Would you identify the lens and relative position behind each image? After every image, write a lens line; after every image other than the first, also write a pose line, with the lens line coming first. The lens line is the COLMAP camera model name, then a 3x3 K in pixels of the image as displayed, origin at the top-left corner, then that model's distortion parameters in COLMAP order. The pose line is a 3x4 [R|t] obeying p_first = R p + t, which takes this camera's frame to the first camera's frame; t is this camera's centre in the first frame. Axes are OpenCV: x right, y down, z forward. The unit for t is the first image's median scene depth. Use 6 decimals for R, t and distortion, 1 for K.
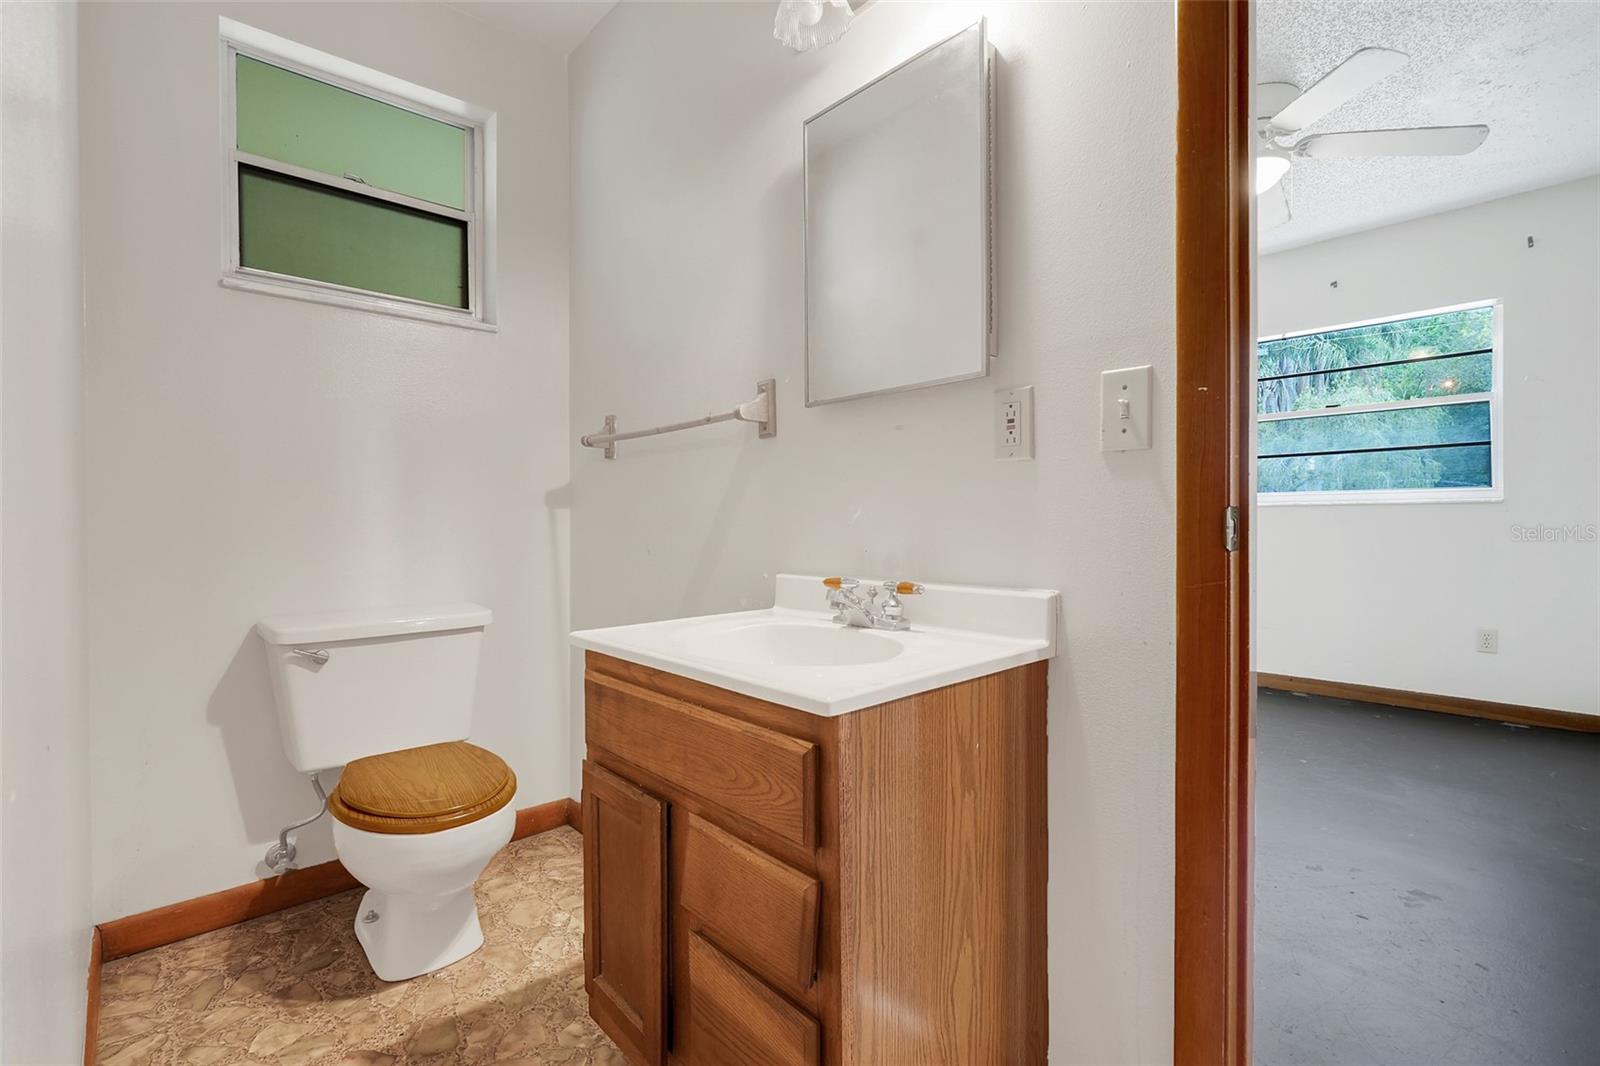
lens RADIAL K [[731.9, 0, 796.5], [0, 731.9, 531.1], [0, 0, 1]] dist [0.002481, -0.001191]
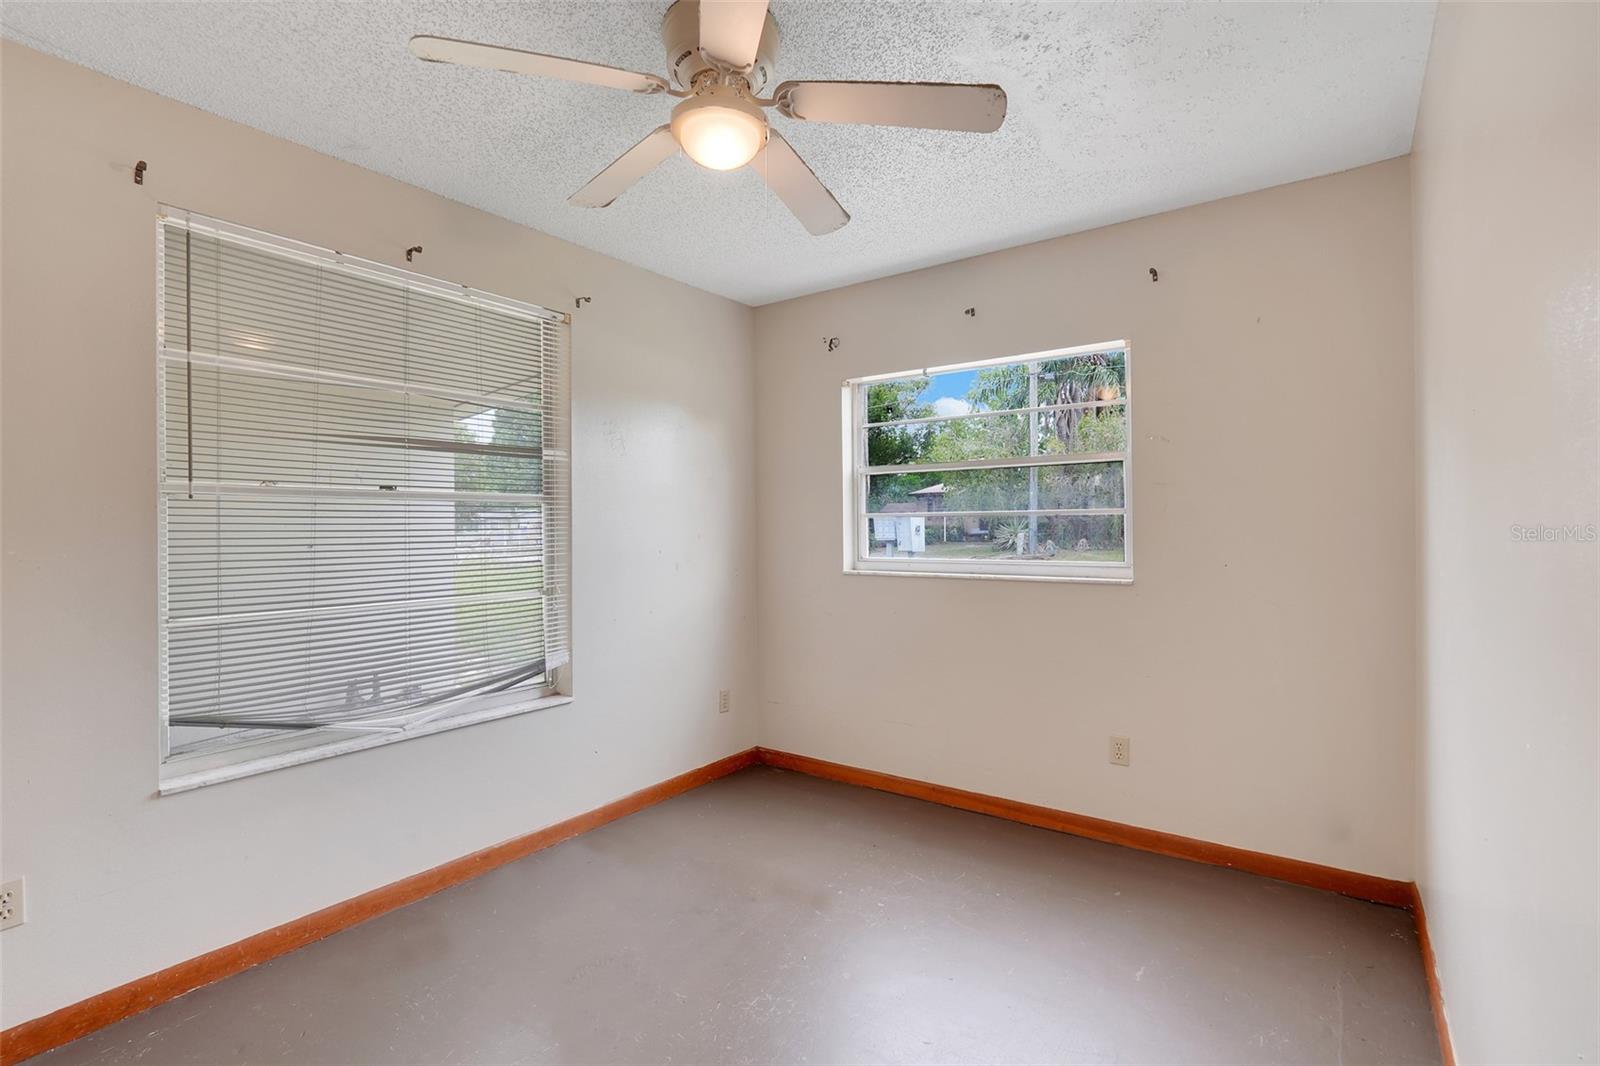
lens RADIAL K [[731.9, 0, 805.4], [0, 731.9, 528.2], [0, 0, 1]] dist [0.002481, -0.001191]
pose [[0.979159, -0.002060, 0.203085, 0.432706], [0.003840, 0.999958, -0.008373, -0.097928], [-0.203059, 0.008979, 0.979125, 0.261330]]
